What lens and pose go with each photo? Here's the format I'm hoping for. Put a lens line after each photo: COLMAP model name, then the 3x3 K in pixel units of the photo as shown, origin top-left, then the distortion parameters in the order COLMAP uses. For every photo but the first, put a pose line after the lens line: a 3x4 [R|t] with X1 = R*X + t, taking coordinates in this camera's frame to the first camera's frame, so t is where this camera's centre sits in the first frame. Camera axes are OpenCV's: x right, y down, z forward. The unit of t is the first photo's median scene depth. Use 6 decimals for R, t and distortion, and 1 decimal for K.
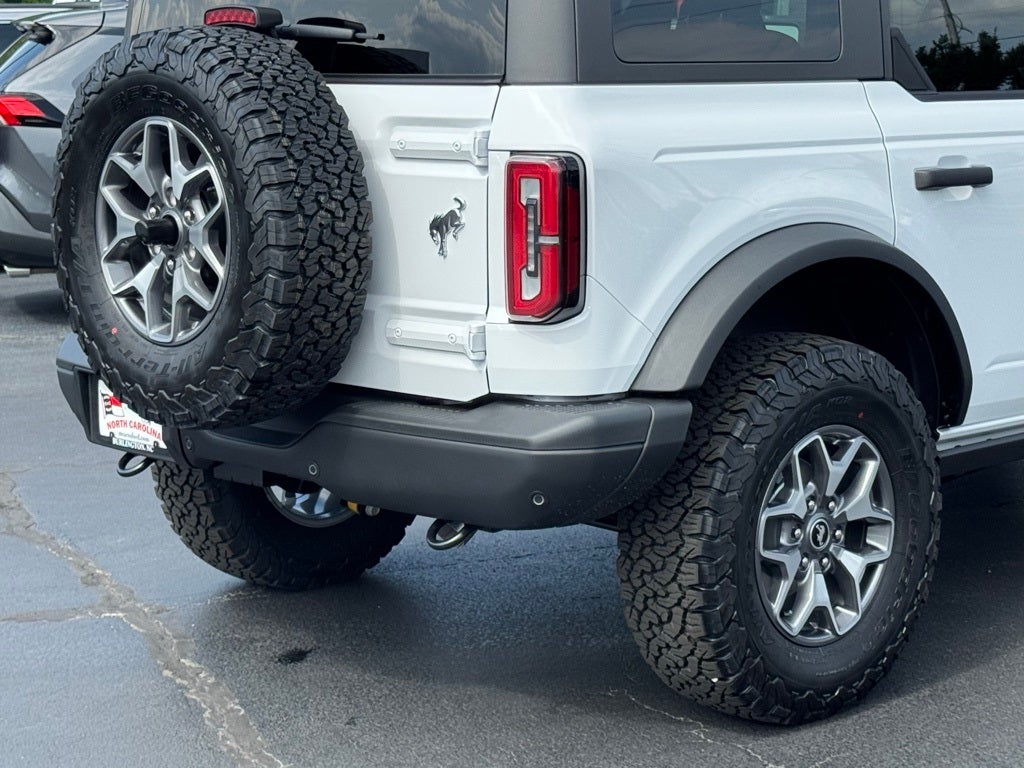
lens RADIAL K [[2212.6, 0, 509.2], [0, 2212.6, 380.1], [0, 0, 1]] dist [0.095650, 0.515472]
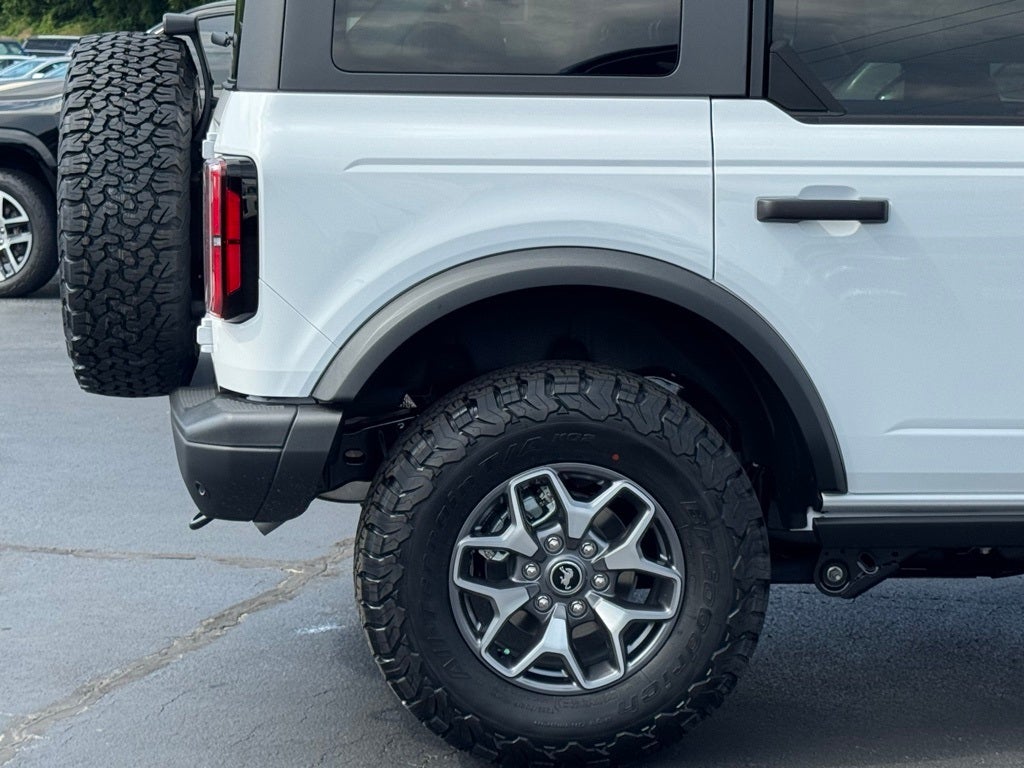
lens RADIAL K [[2212.6, 0, 509.2], [0, 2212.6, 380.1], [0, 0, 1]] dist [0.095650, 0.515472]
pose [[0.783225, 0.101686, -0.613366, 0.723413], [-0.104358, 0.994040, 0.031537, -0.042796], [0.612917, 0.039309, 0.789169, 0.252773]]
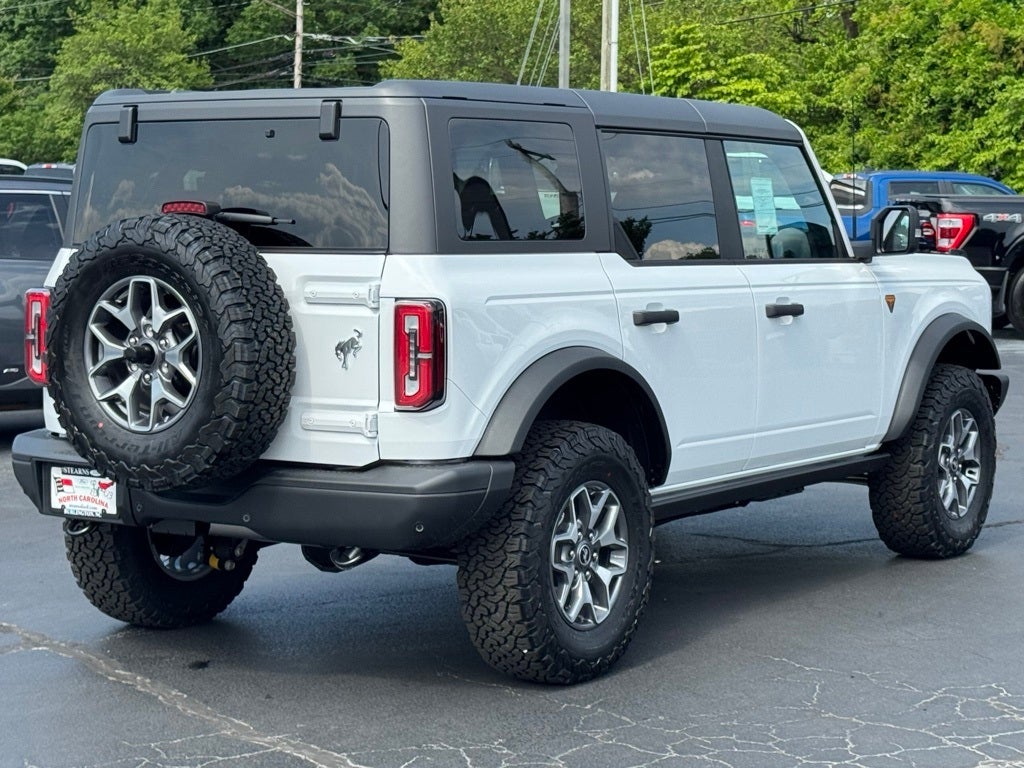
lens RADIAL K [[2212.6, 0, 509.2], [0, 2212.6, 380.1], [0, 0, 1]] dist [0.095650, 0.515472]
pose [[0.976813, -0.009670, 0.213874, -0.236981], [0.025277, 0.997201, -0.070358, 0.058506], [-0.212595, 0.074133, 0.974324, -0.466576]]
